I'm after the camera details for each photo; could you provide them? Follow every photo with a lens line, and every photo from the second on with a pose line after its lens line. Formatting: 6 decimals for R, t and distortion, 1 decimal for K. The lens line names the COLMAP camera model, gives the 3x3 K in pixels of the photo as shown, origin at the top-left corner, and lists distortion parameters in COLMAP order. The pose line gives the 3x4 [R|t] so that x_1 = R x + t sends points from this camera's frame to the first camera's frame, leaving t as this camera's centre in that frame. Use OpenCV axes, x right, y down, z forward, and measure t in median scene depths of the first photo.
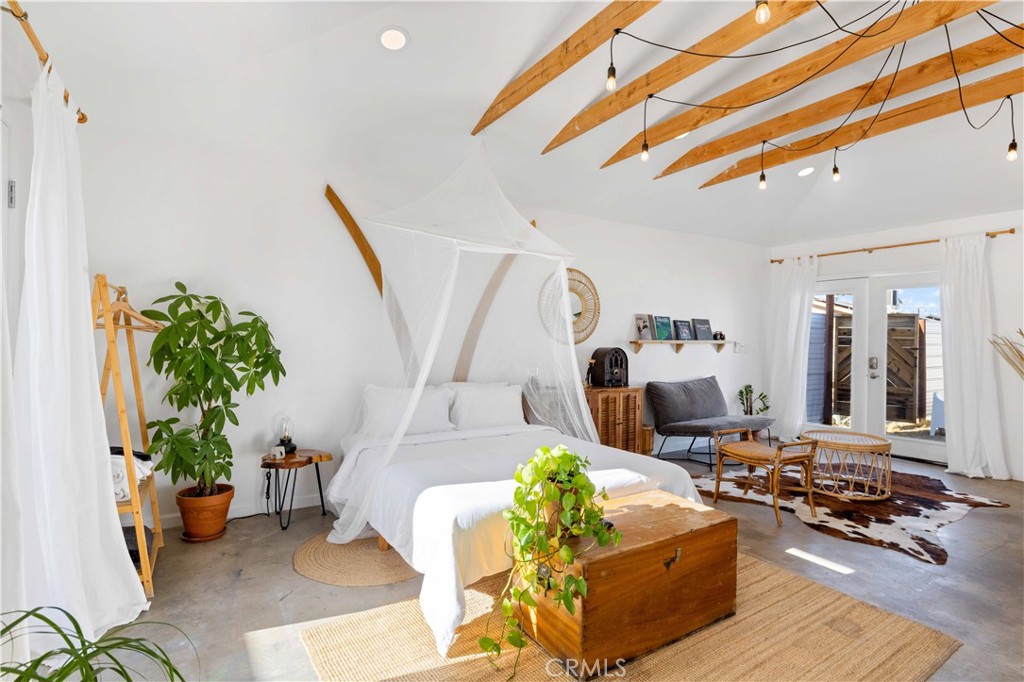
lens RADIAL K [[508.5, 0, 512.0], [0, 508.5, 341.0], [0, 0, 1]] dist [-0.000059, 0.000028]
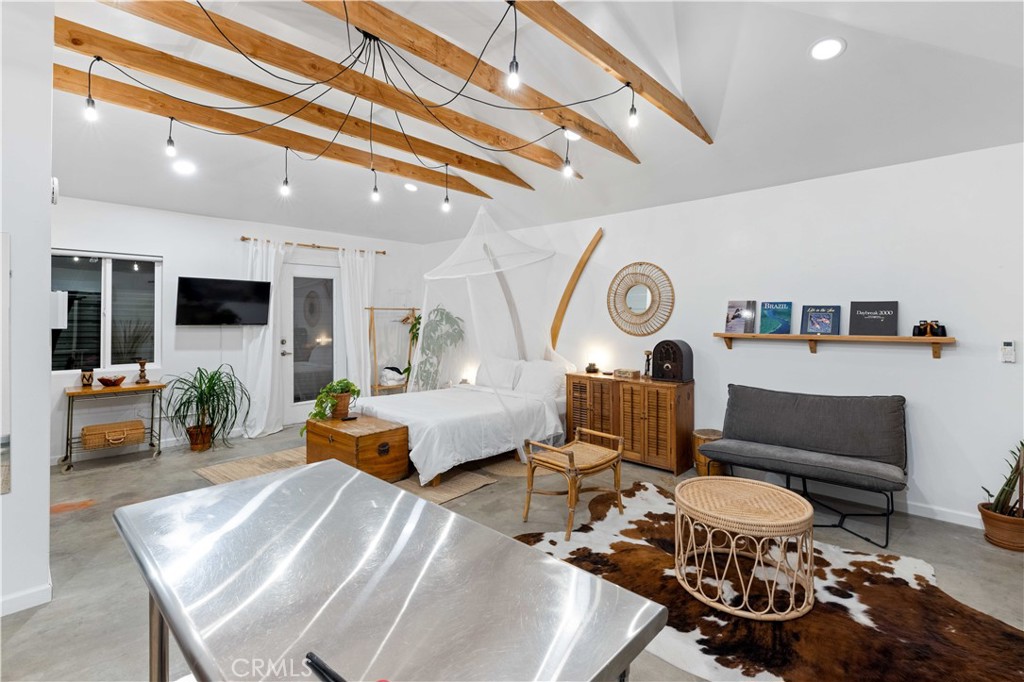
lens RADIAL K [[469.7, 0, 513.1], [0, 469.7, 317.1], [0, 0, 1]] dist [-0.000223, -0.000029]
pose [[0.259934, -0.009185, -0.965583, 1.007057], [-0.003193, 0.999941, -0.010371, -0.020728], [0.965621, 0.005779, 0.259890, 0.520663]]
